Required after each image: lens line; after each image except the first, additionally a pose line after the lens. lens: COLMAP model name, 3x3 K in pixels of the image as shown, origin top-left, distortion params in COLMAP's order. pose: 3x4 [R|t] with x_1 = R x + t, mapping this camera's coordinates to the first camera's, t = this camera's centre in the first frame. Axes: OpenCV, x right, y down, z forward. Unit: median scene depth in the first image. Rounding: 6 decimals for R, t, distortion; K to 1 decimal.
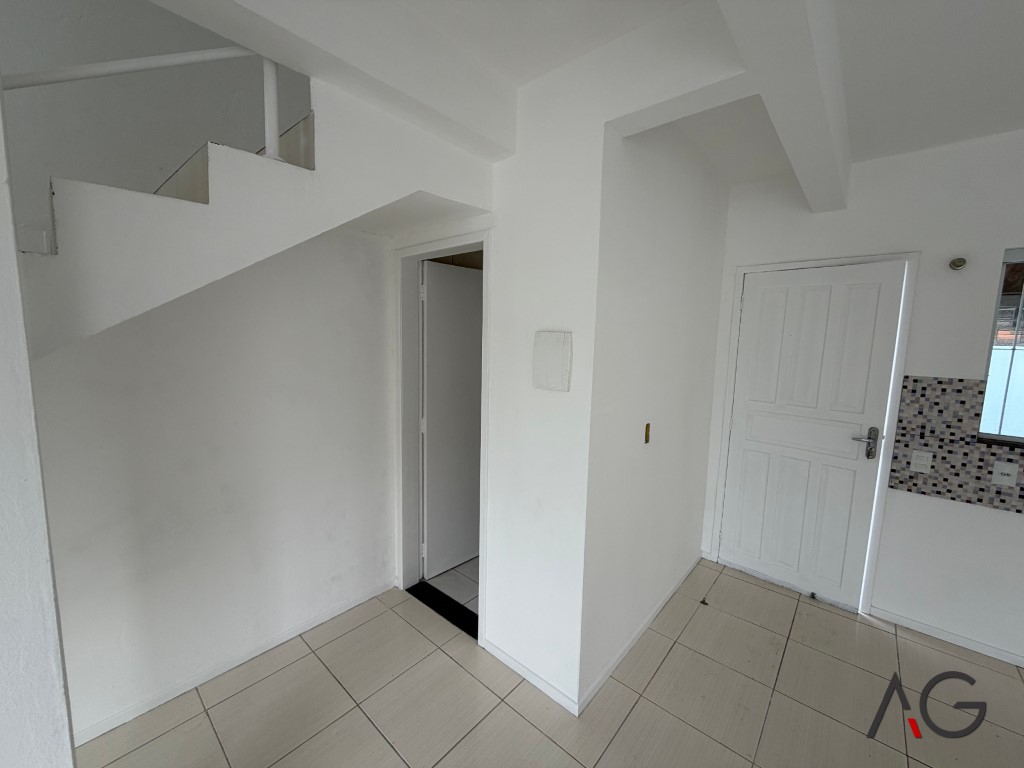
lens RADIAL K [[407.2, 0, 514.8], [0, 407.2, 383.3], [0, 0, 1]] dist [0.002029, -0.000116]
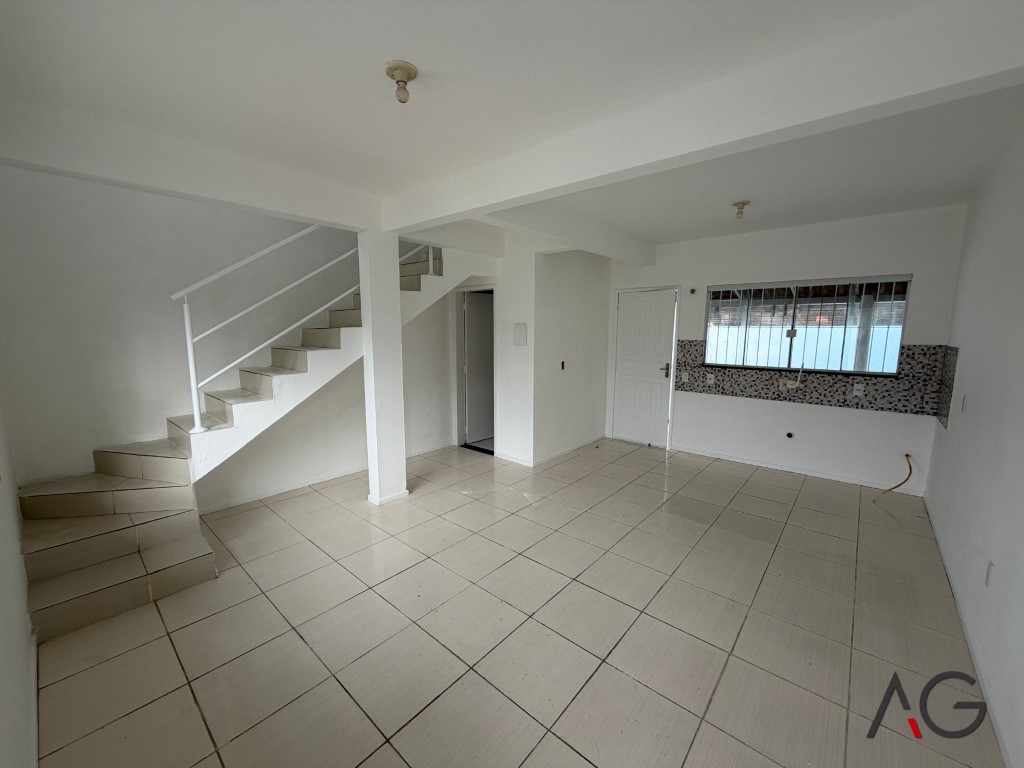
lens RADIAL K [[407.2, 0, 508.8], [0, 407.2, 384.2], [0, 0, 1]] dist [0.002029, -0.000116]
pose [[0.999596, -0.017753, -0.022182, 0.053744], [0.018268, 0.999564, 0.023212, 0.160536], [0.021760, -0.023608, 0.999484, -1.314343]]
